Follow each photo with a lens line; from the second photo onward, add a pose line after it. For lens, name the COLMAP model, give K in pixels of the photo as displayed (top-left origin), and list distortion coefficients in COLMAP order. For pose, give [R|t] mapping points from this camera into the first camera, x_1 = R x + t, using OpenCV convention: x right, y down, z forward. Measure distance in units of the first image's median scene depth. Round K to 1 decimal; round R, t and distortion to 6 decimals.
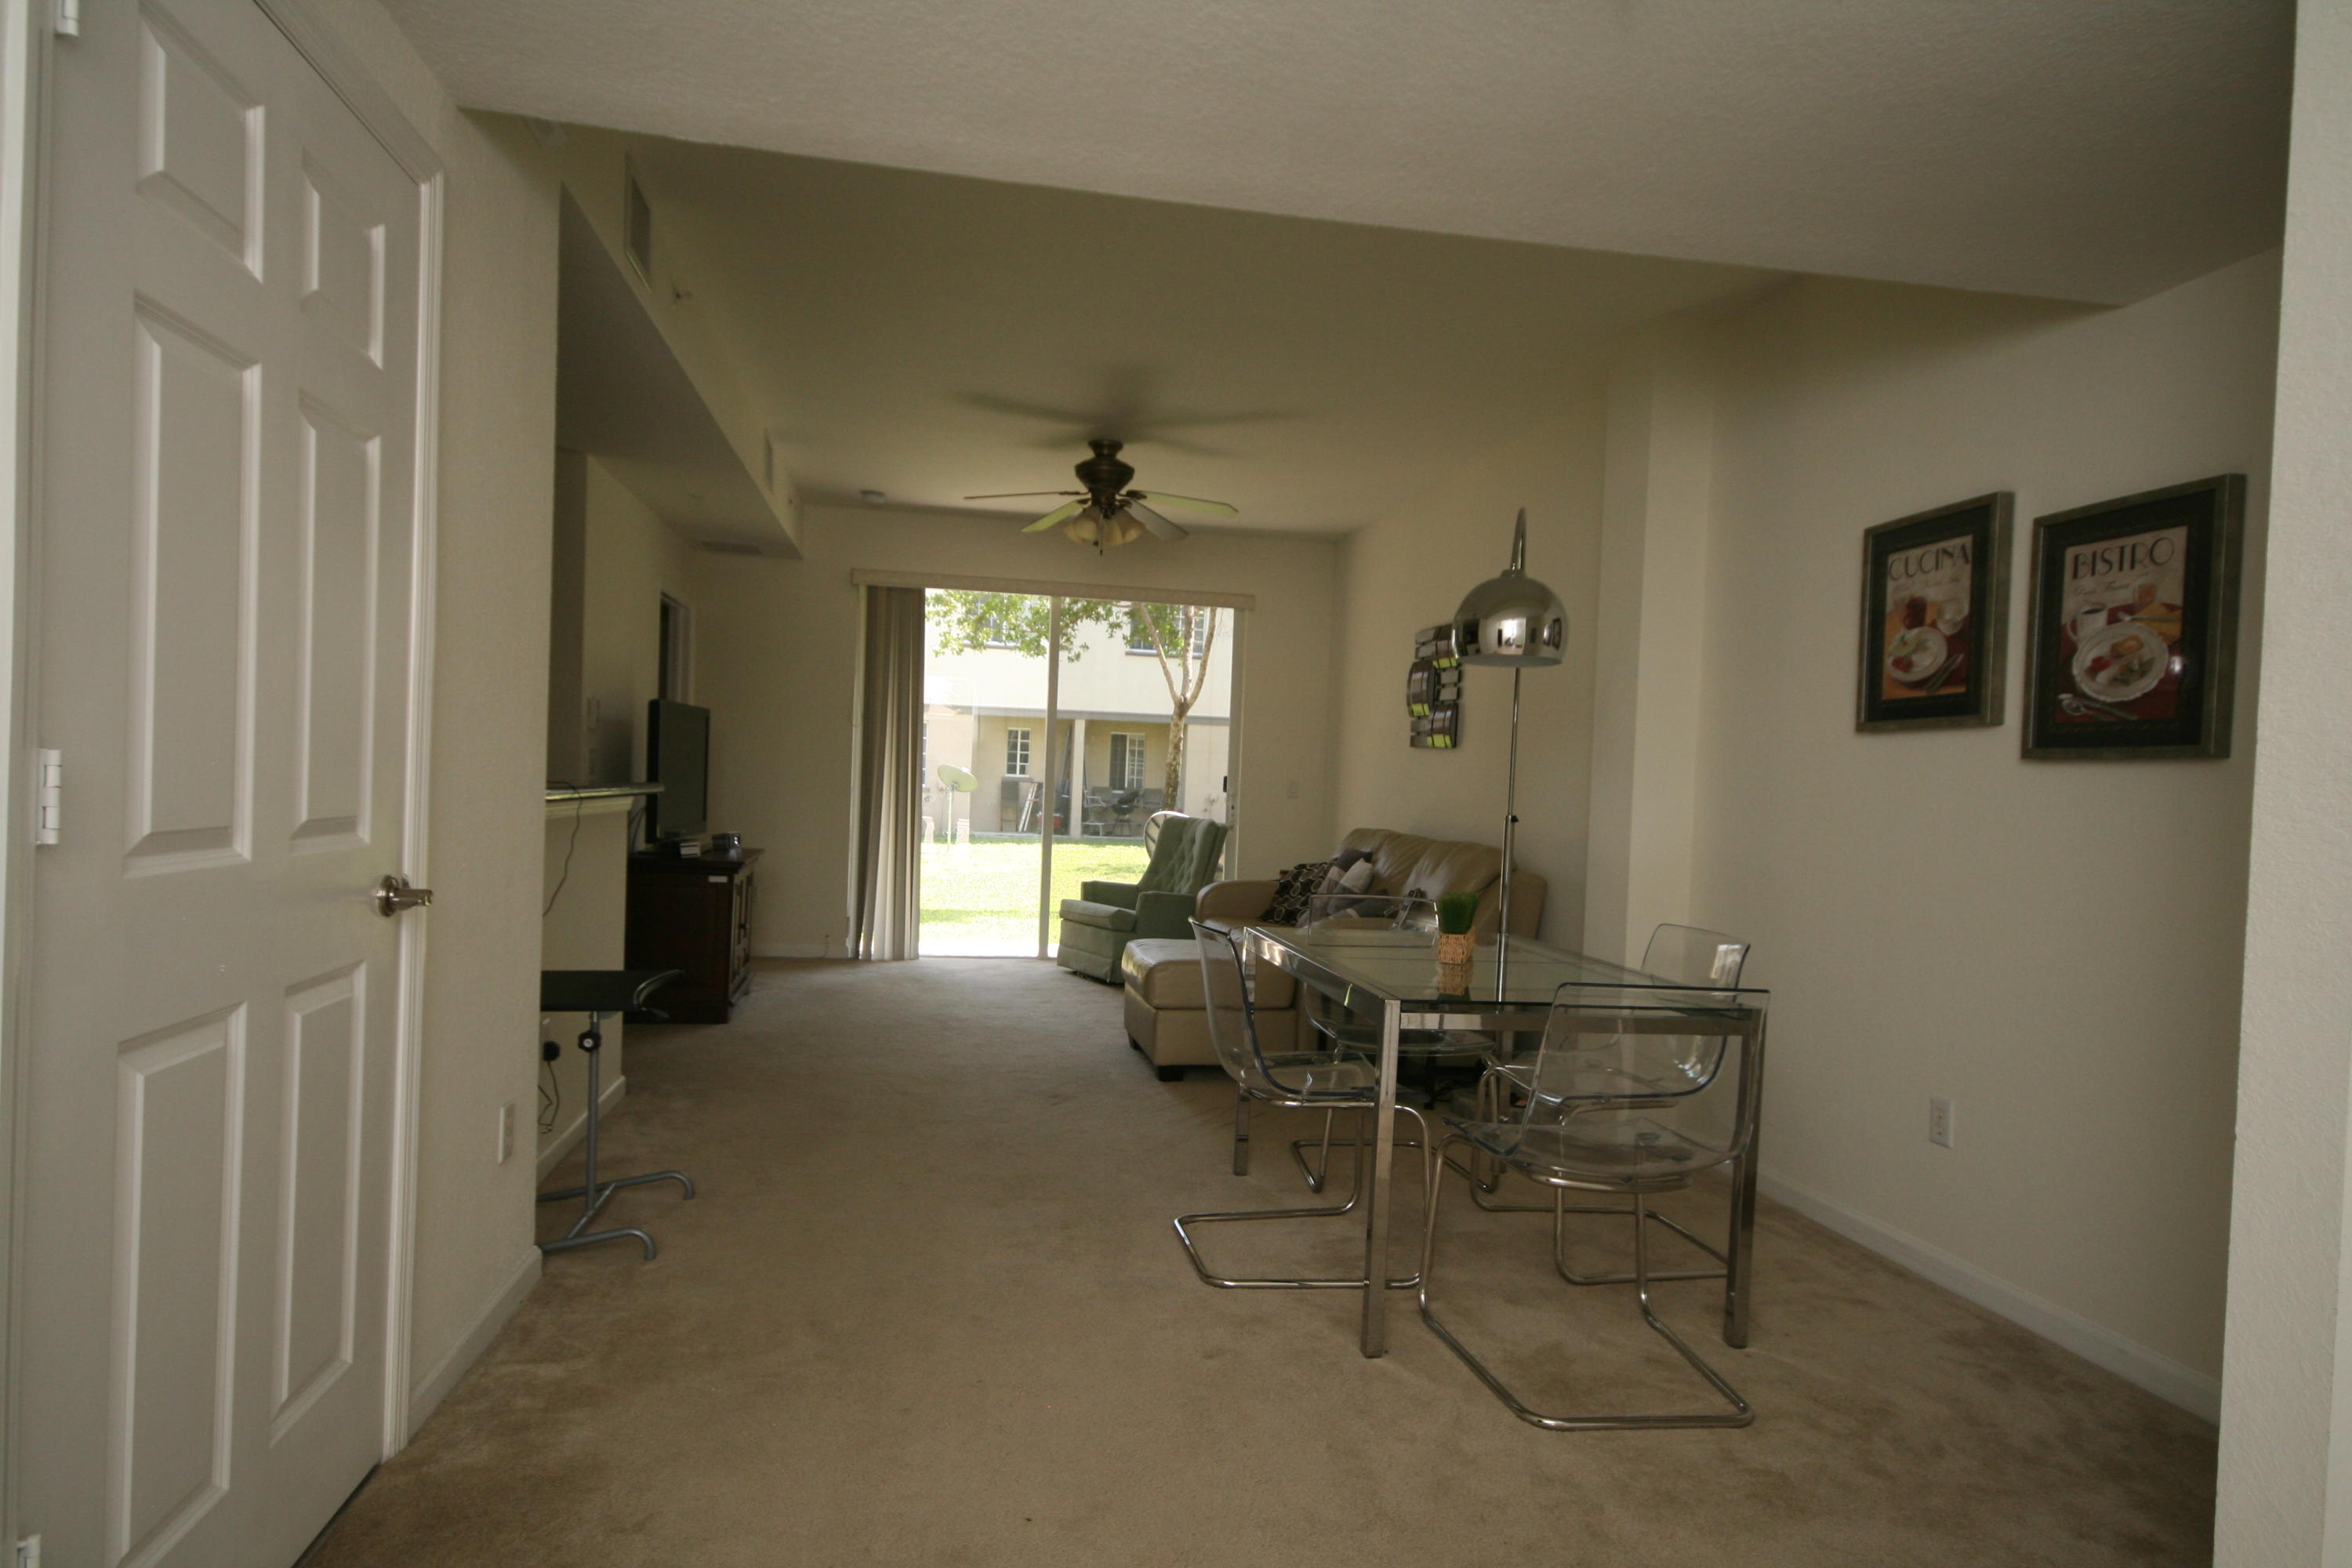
lens RADIAL K [[1309.7, 0, 1169.4], [0, 1309.7, 770.6], [0, 0, 1]] dist [0.001522, 0.000428]
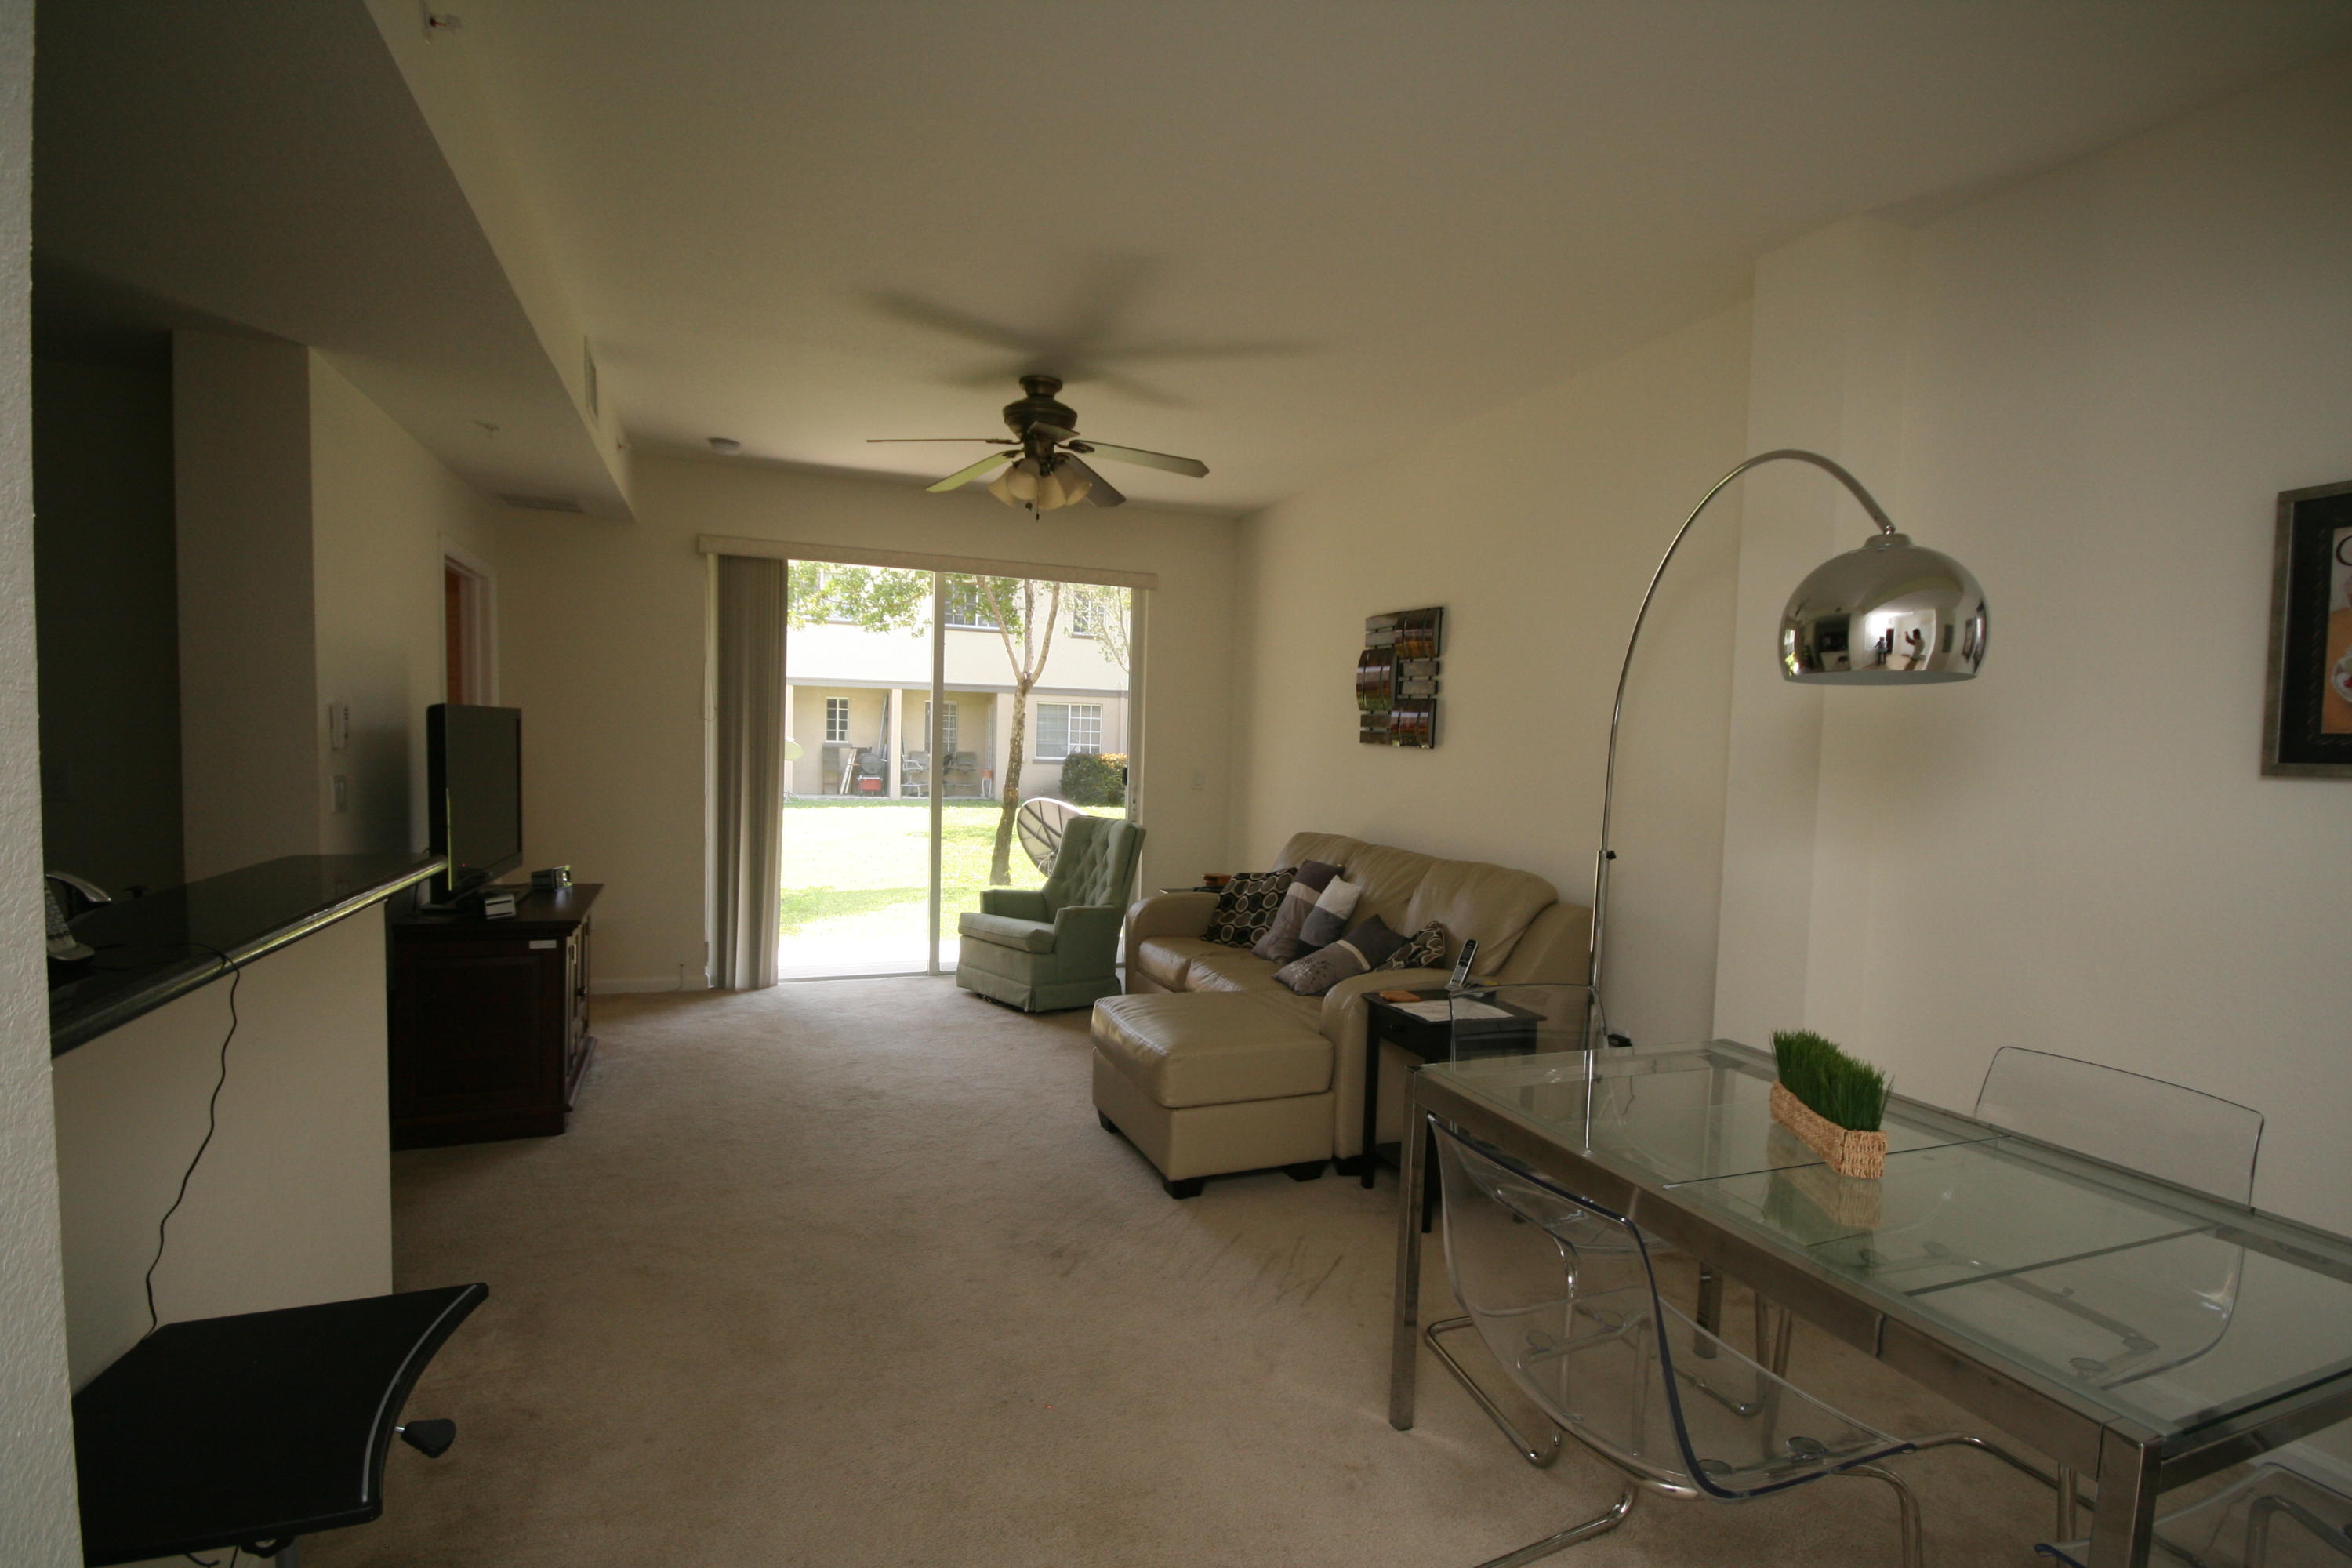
lens RADIAL K [[1102.8, 0, 1176.0], [0, 1102.8, 784.0], [0, 0, 1]] dist [-0.003616, -0.000356]
pose [[0.980462, -0.019707, 0.195717, -0.101580], [0.009368, 0.998518, 0.053613, -0.034773], [-0.196484, -0.050732, 0.979194, 0.290903]]
